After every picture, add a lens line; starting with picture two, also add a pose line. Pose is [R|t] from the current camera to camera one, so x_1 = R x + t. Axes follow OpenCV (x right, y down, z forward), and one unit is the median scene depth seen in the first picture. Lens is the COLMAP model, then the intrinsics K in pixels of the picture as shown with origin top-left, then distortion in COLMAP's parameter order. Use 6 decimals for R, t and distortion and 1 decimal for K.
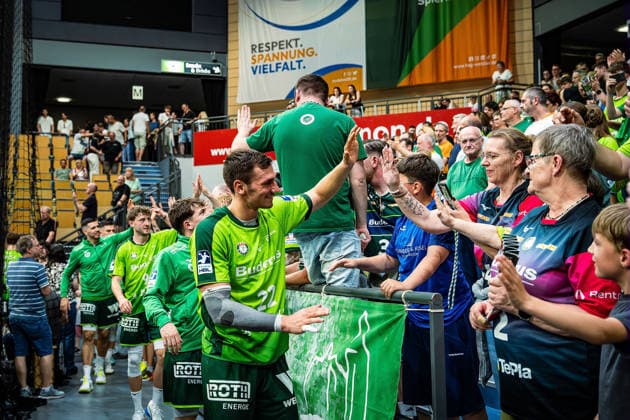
lens RADIAL K [[727.7, 0, 314.7], [0, 727.7, 210.7], [0, 0, 1]] dist [-0.009356, -0.010440]
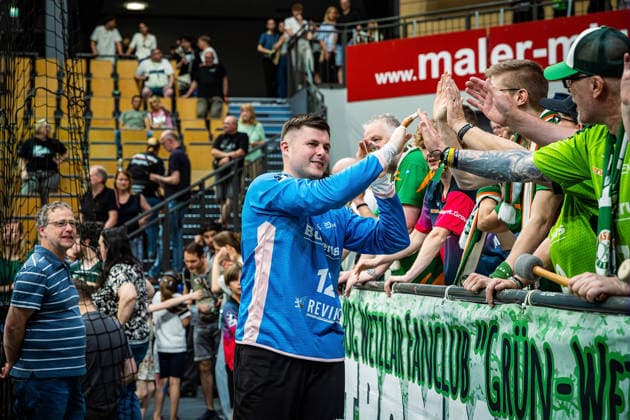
lens RADIAL K [[1062.4, 0, 385.3], [0, 1062.4, 209.9], [0, 0, 1]] dist [0.012637, 0.161462]
pose [[0.993745, -0.010597, -0.111167, -0.041858], [0.012577, 0.999774, 0.017131, 0.013142], [0.110961, -0.018422, 0.993654, 0.145087]]
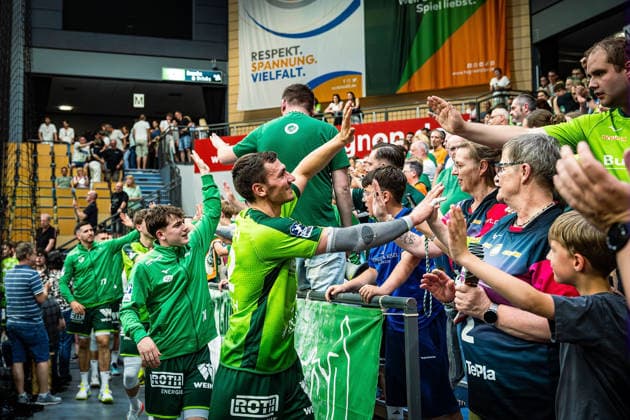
lens RADIAL K [[730.2, 0, 317.5], [0, 730.2, 208.8], [0, 0, 1]] dist [-0.007469, -0.010589]
pose [[0.999983, -0.004103, -0.004074, 0.008293], [0.004057, 0.999927, -0.011355, -0.000341], [0.004120, 0.011338, 0.999927, -0.007356]]
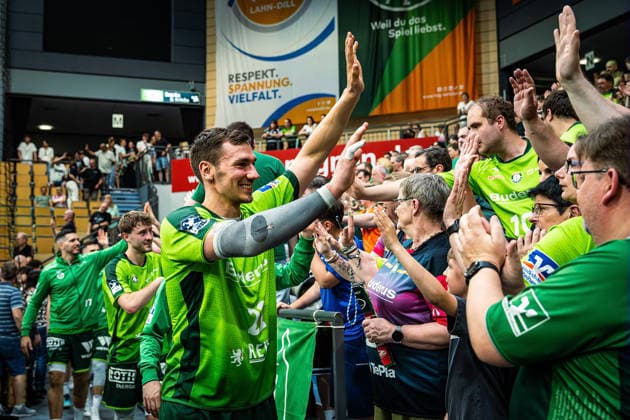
lens RADIAL K [[740.0, 0, 314.5], [0, 740.0, 208.5], [0, 0, 1]] dist [-0.012975, 0.029358]
pose [[0.999930, -0.001460, 0.011776, 0.024406], [0.001870, 0.999389, -0.034901, -0.002811], [-0.011717, 0.034921, 0.999321, -0.045311]]
